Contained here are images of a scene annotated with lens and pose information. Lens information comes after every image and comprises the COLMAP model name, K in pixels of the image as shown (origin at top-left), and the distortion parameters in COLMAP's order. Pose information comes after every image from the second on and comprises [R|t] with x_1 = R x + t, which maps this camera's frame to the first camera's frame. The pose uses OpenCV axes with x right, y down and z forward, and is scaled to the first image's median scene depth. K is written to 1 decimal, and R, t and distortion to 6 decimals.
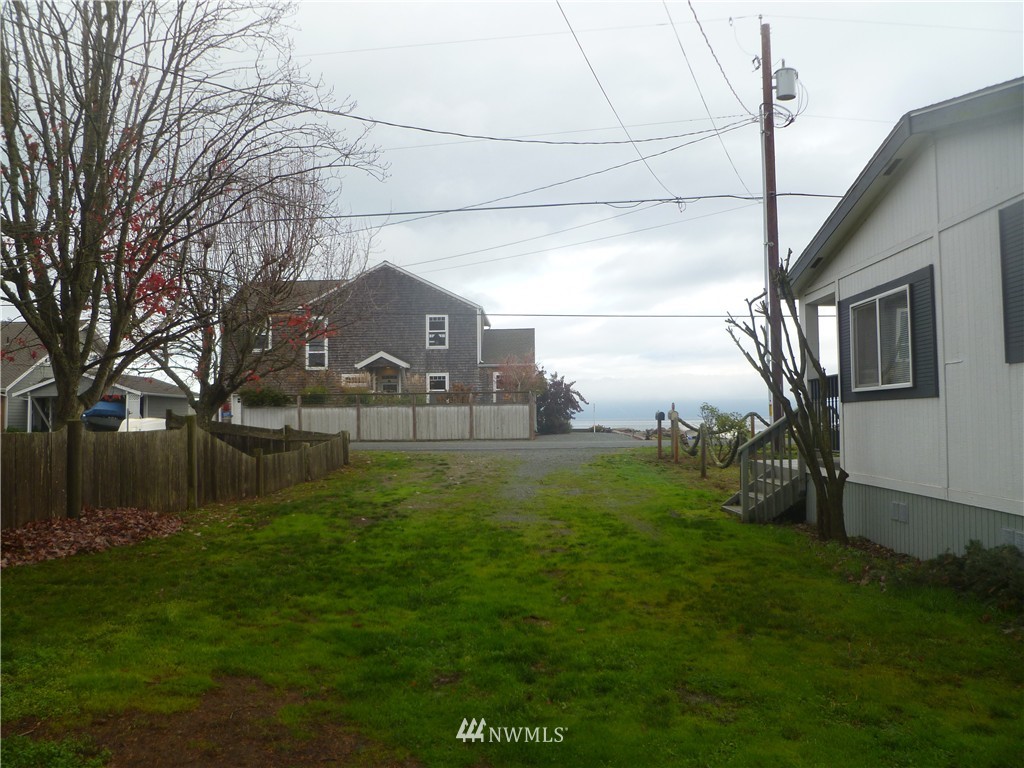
lens RADIAL K [[846.8, 0, 511.6], [0, 846.8, 385.5], [0, 0, 1]] dist [-0.092184, -0.001349]
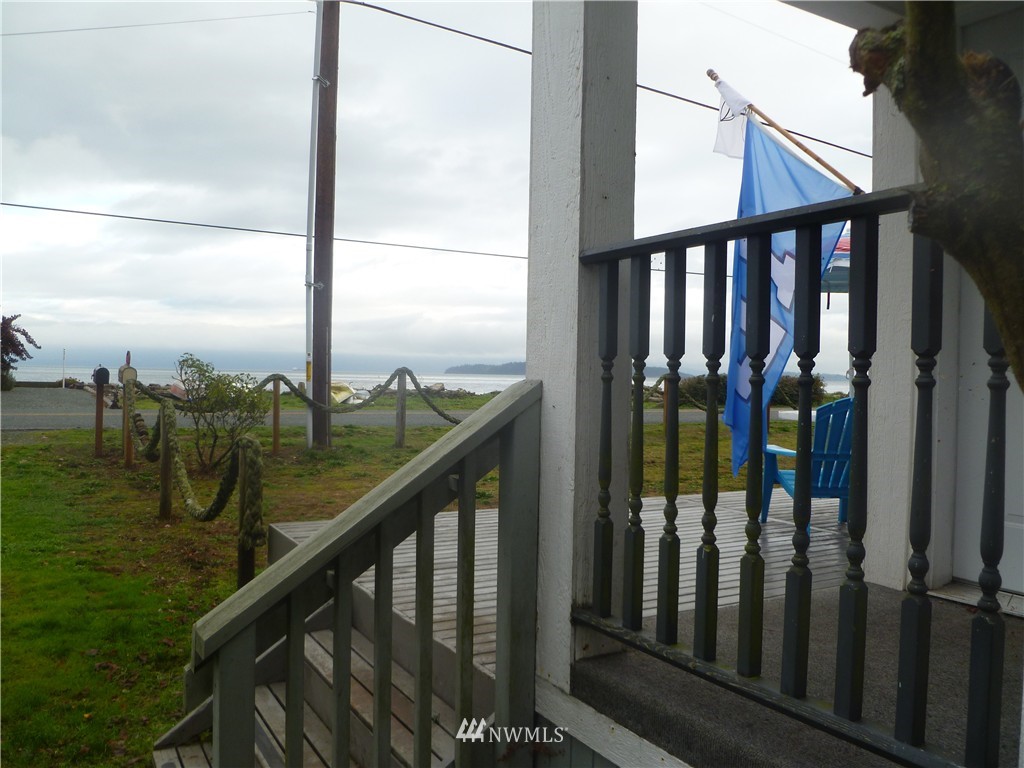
lens RADIAL K [[846.8, 0, 511.5], [0, 846.8, 383.3], [0, 0, 1]] dist [-0.092184, -0.001349]
pose [[0.850521, 0.024921, 0.525351, 0.120891], [-0.052787, 0.997878, 0.038123, 0.008168], [-0.523286, -0.060156, 0.850031, 0.425009]]
